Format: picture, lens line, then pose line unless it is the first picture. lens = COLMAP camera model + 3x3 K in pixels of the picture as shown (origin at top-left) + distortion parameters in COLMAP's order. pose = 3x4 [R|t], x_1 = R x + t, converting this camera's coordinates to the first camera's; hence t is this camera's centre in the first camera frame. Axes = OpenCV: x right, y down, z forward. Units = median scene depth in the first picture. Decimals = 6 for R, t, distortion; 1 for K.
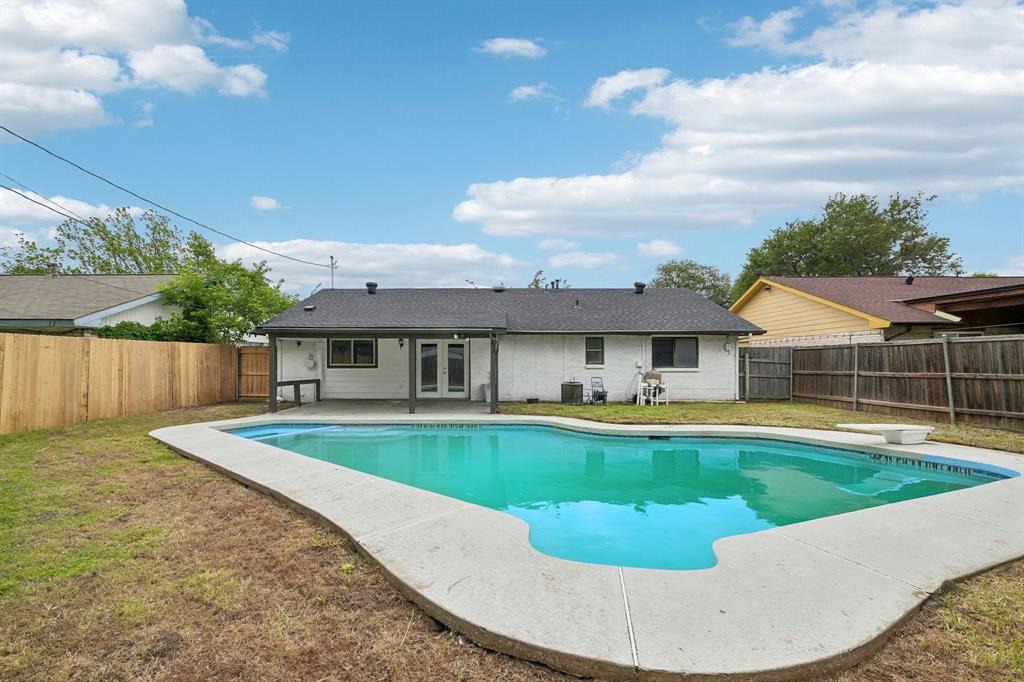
lens RADIAL K [[412.0, 0, 500.5], [0, 412.0, 365.3], [0, 0, 1]] dist [-0.004331, -0.001096]
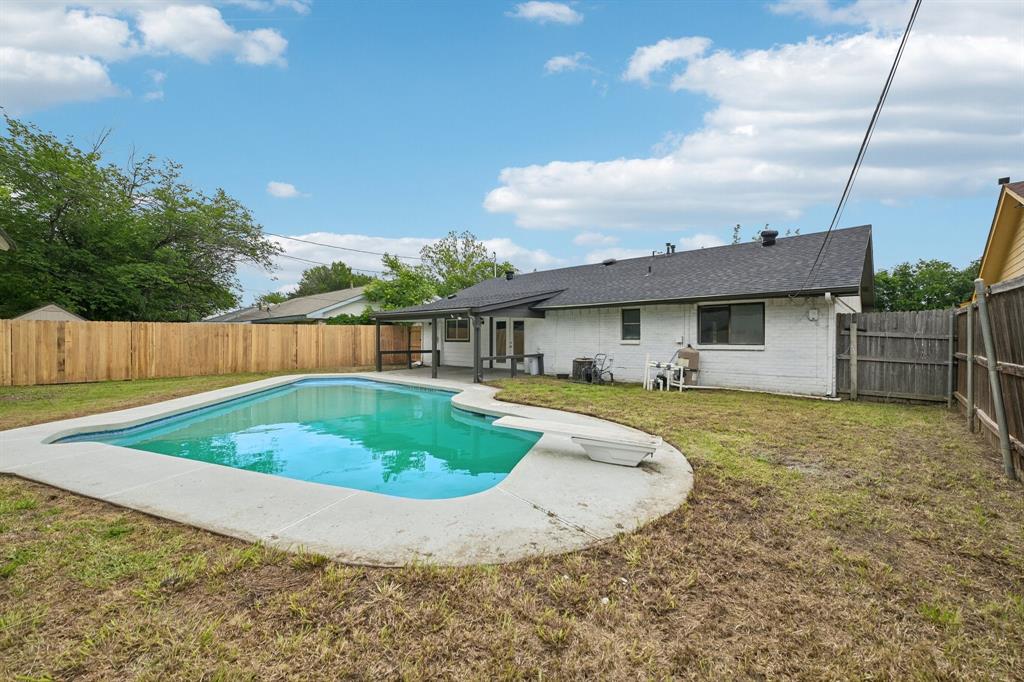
lens RADIAL K [[412.0, 0, 526.0], [0, 412.0, 334.2], [0, 0, 1]] dist [-0.004331, -0.001096]
pose [[0.740879, -0.005625, -0.671615, 0.671562], [-0.003221, 0.999924, -0.011927, -0.003008], [0.671631, 0.011000, 0.740804, 0.199602]]
